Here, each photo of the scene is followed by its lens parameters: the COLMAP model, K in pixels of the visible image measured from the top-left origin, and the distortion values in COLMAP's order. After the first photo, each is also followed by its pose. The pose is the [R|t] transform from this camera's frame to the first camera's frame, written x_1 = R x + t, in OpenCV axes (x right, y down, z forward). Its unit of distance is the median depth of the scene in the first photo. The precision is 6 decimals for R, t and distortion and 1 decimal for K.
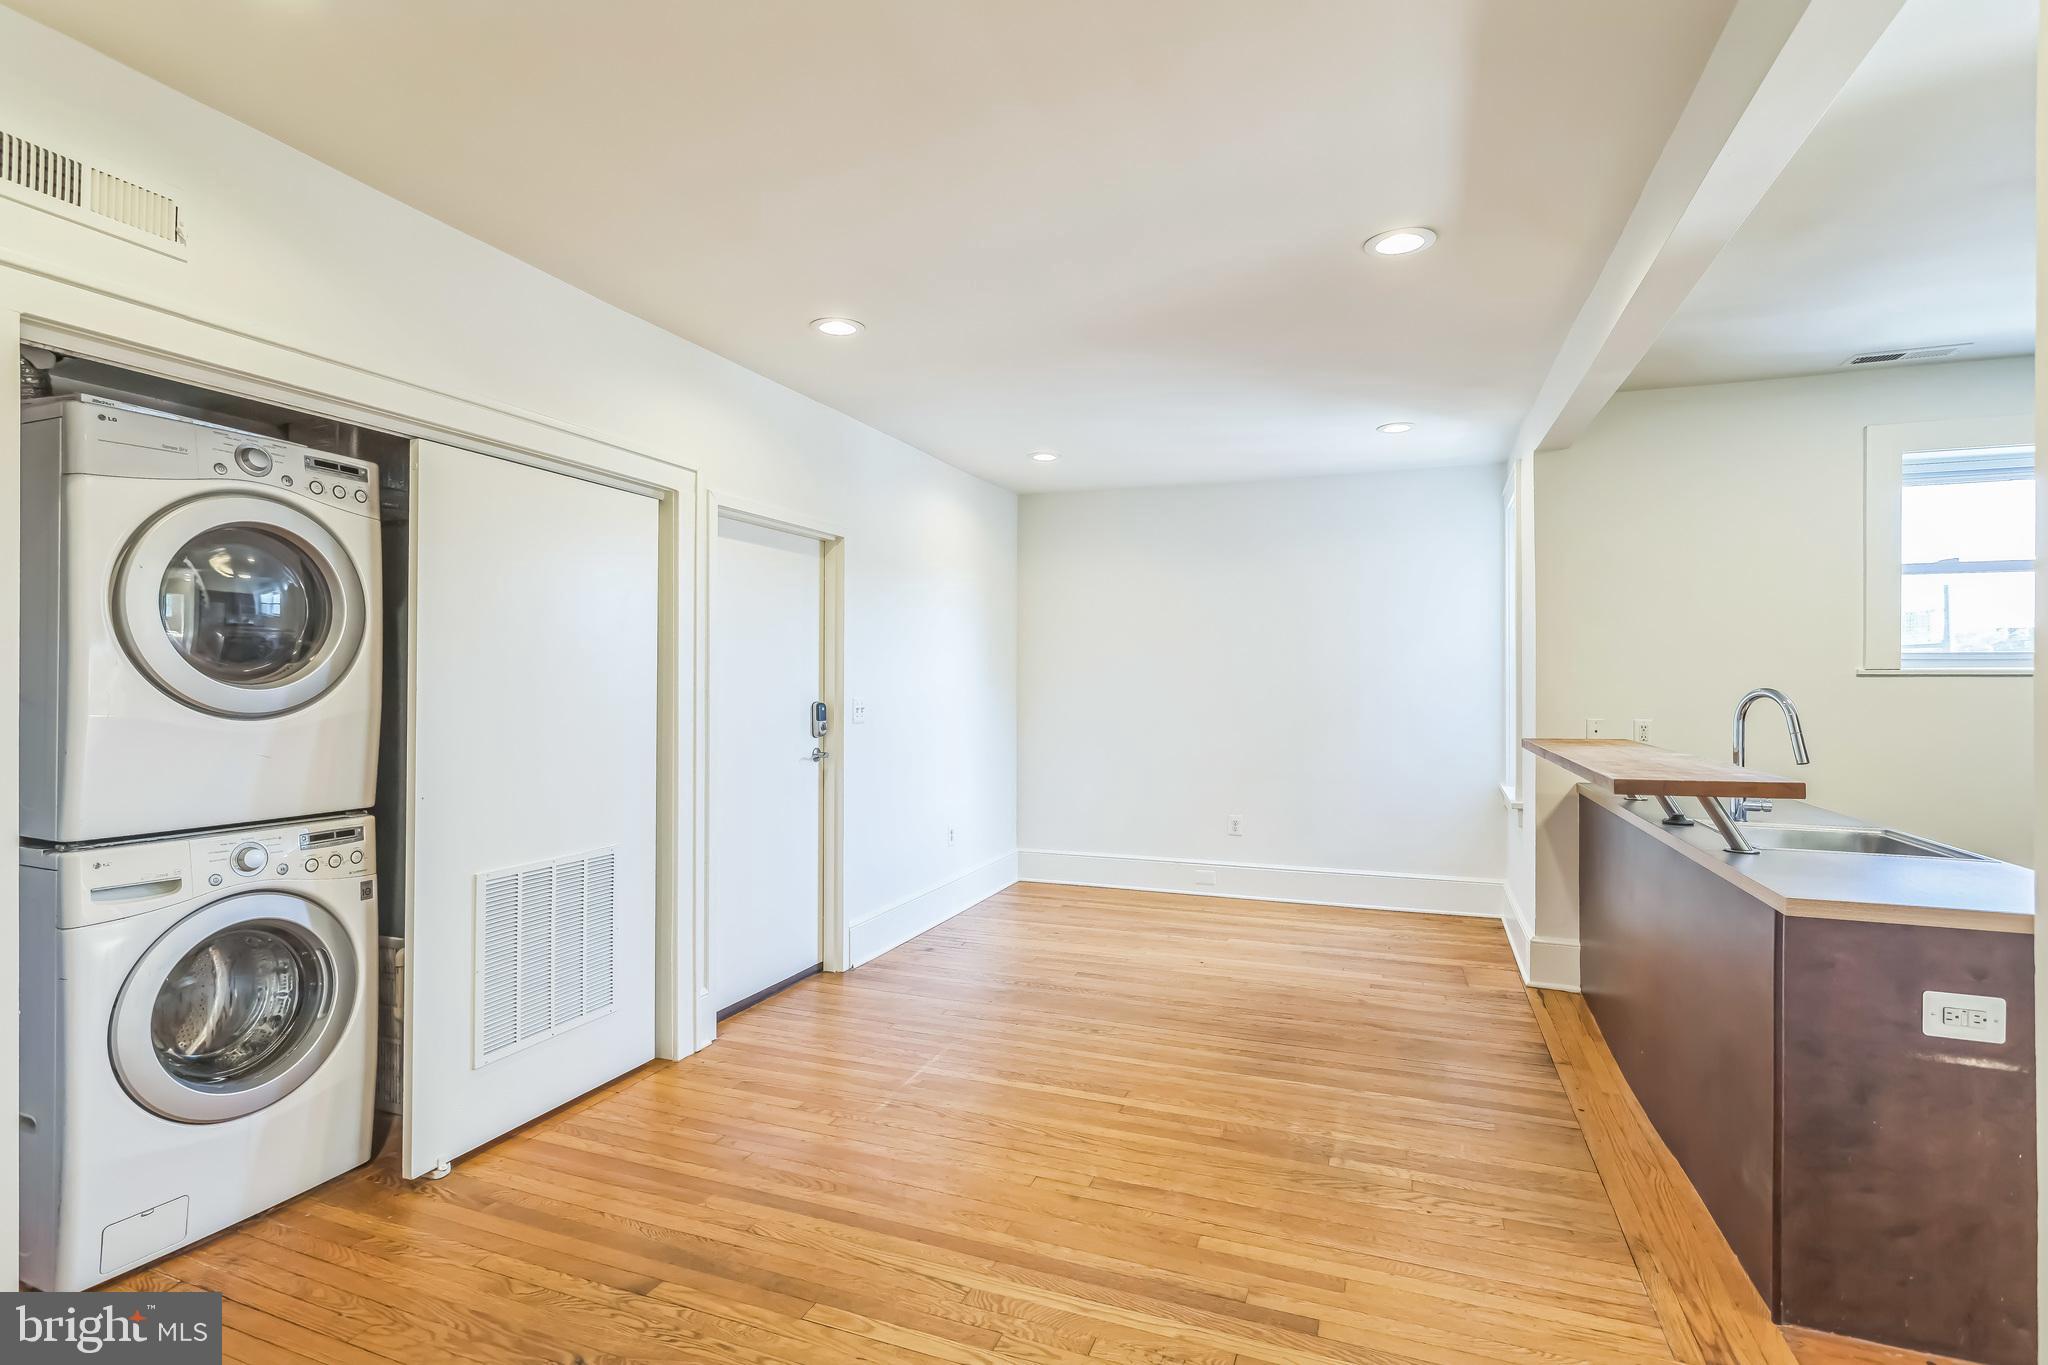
lens RADIAL K [[979.8, 0, 1004.8], [0, 979.8, 678.0], [0, 0, 1]] dist [0.002803, 0.001653]
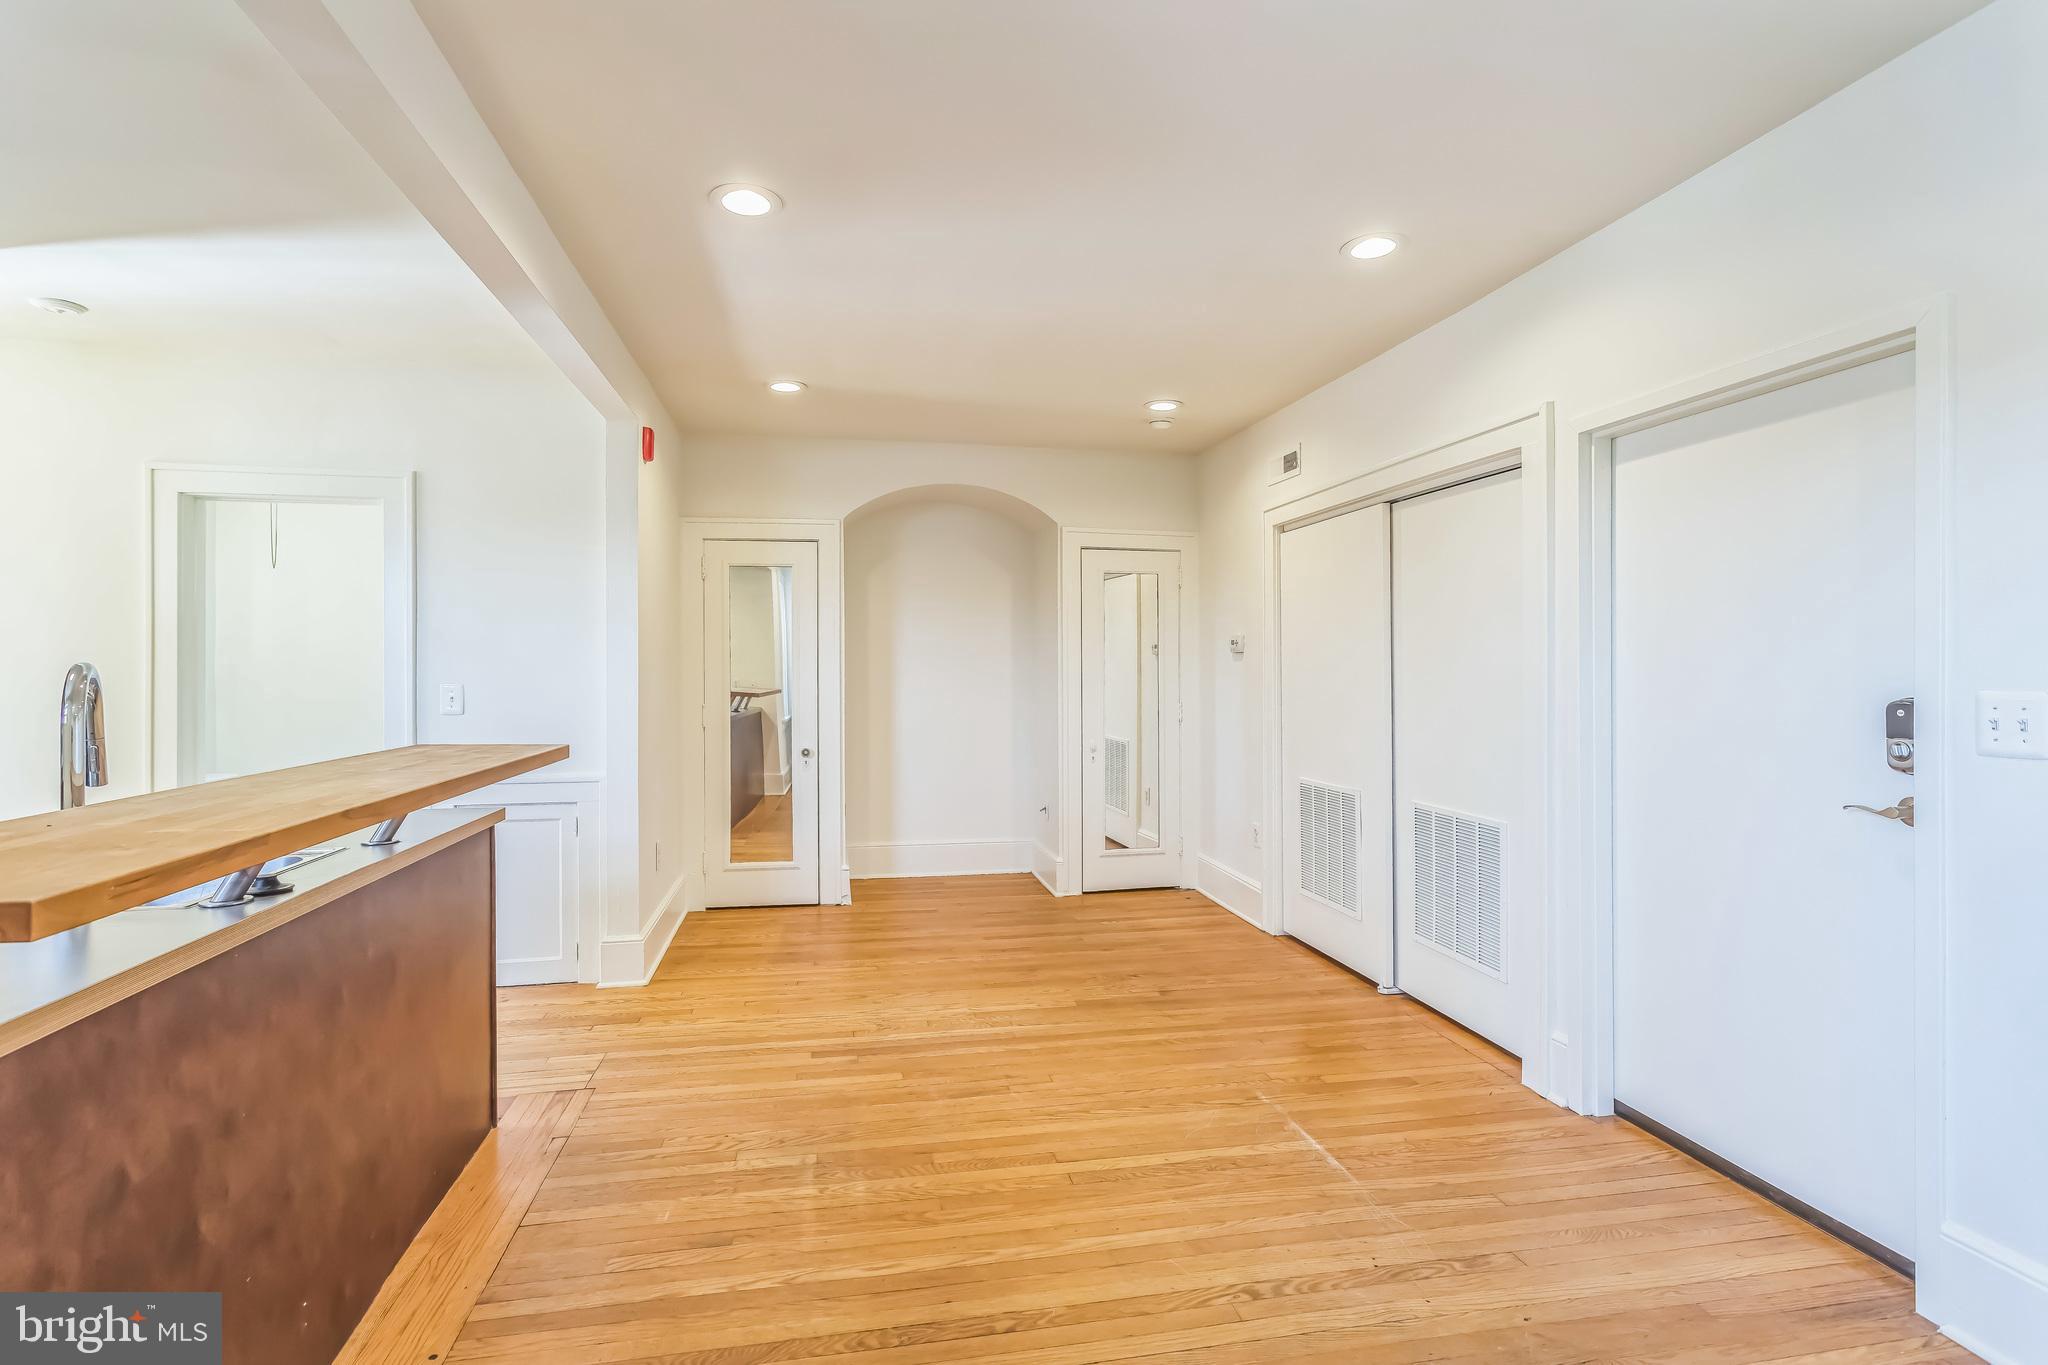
lens RADIAL K [[982.0, 0, 1011.1], [0, 982.0, 666.5], [0, 0, 1]] dist [0.003131, 0.000631]
pose [[-0.843103, -0.000844, -0.537751, 0.654337], [0.003048, 0.999975, -0.006348, 0.018161], [0.537743, -0.006991, -0.843080, 1.822641]]
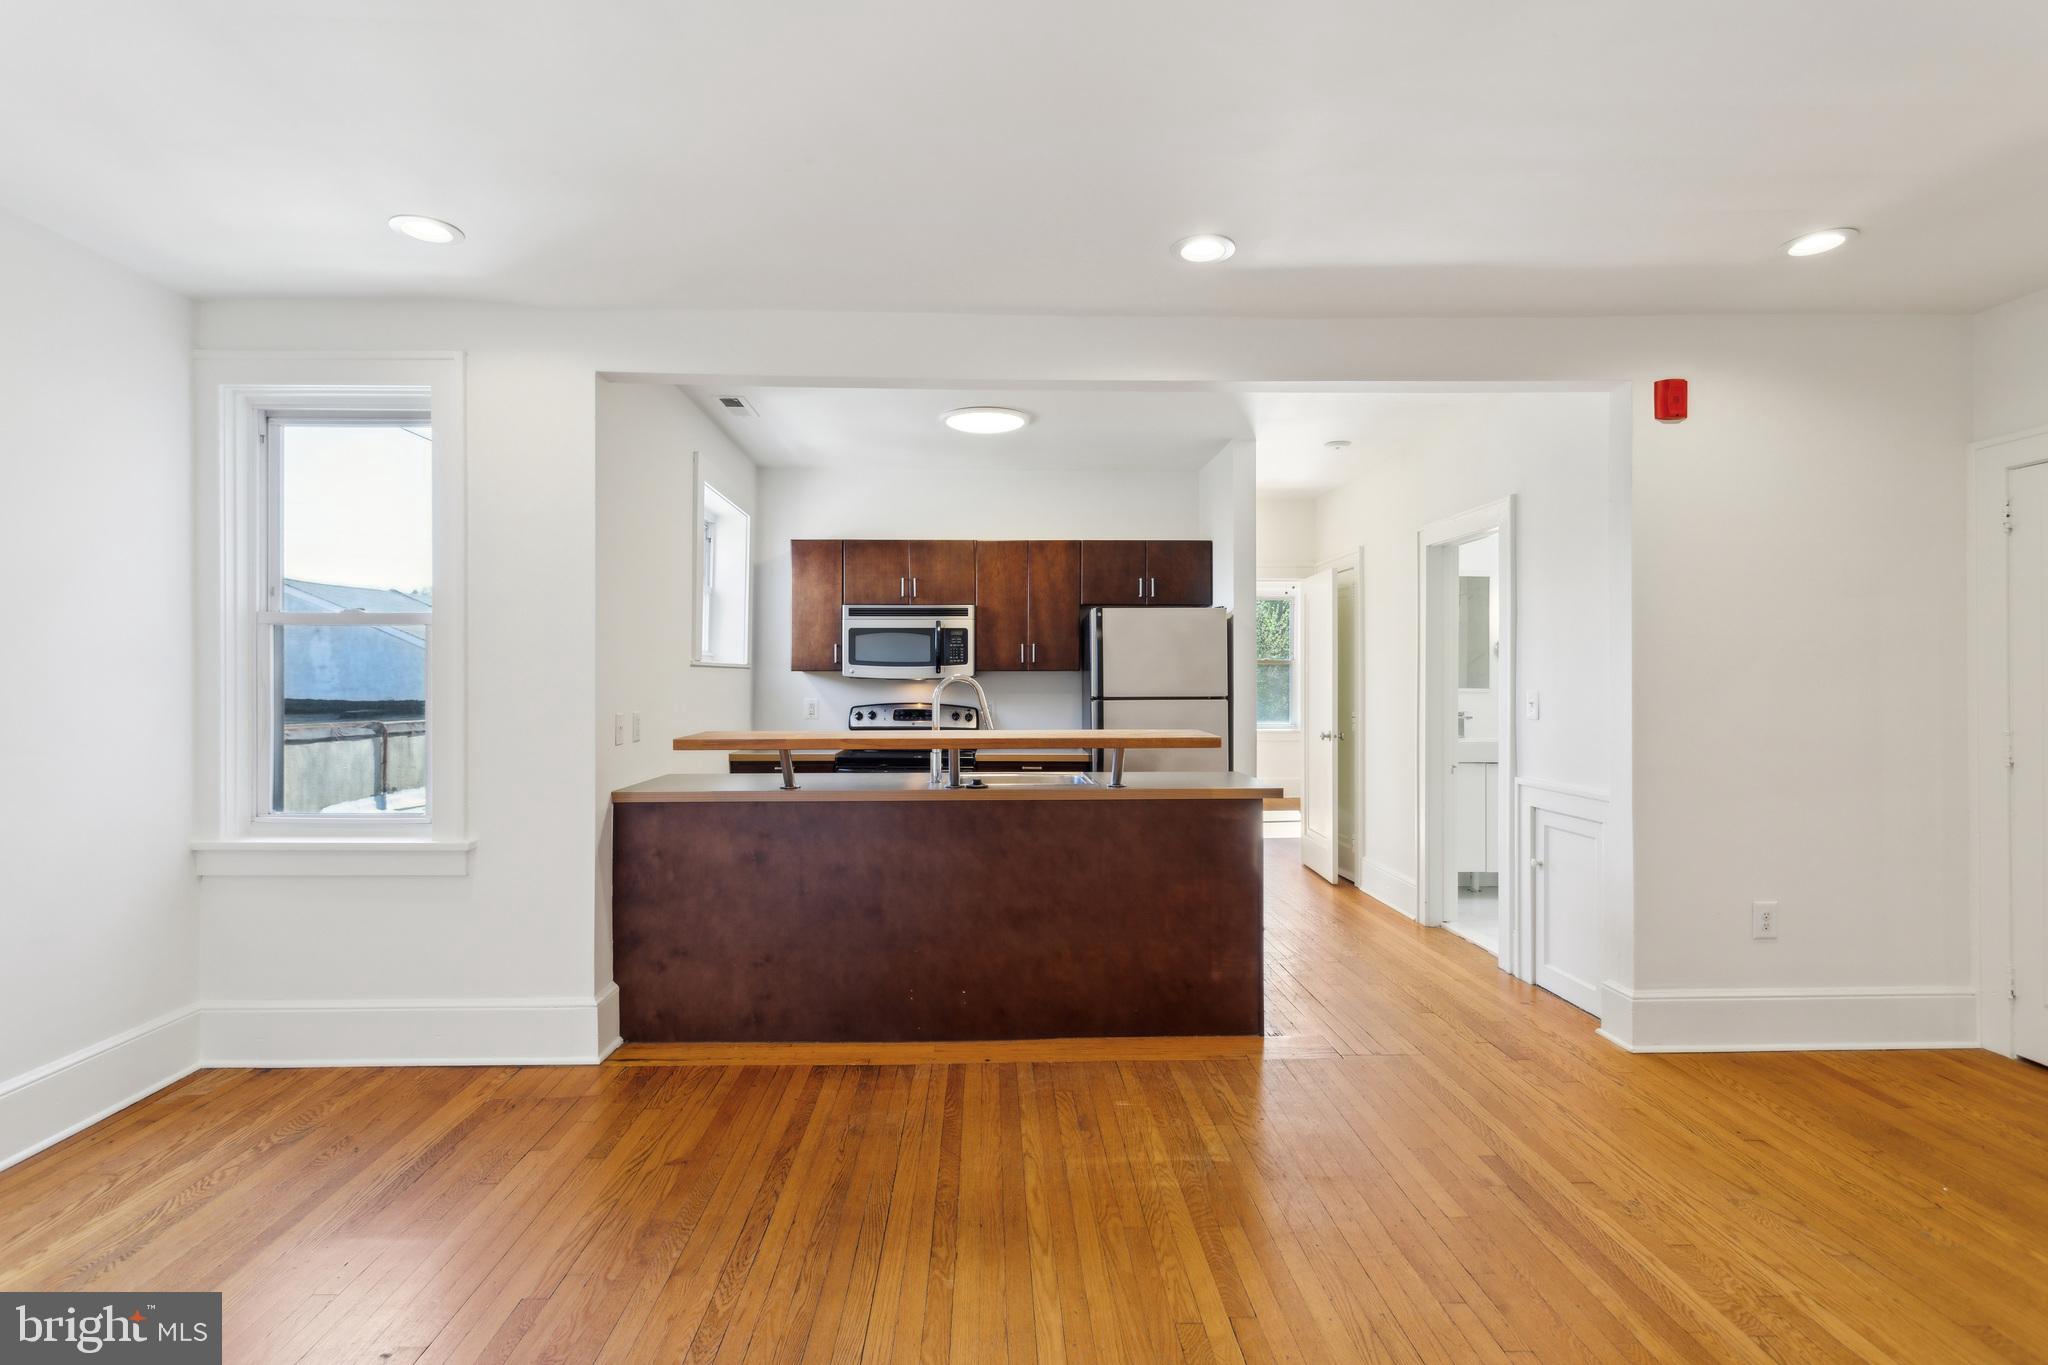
lens RADIAL K [[968.4, 0, 1016.8], [0, 968.4, 679.2], [0, 0, 1]] dist [0.002763, 0.000571]
pose [[-0.399487, -0.001396, 0.916738, -0.440019], [-0.001556, 0.999998, 0.000845, 0.015985], [-0.916737, -0.001088, -0.399489, 1.492570]]
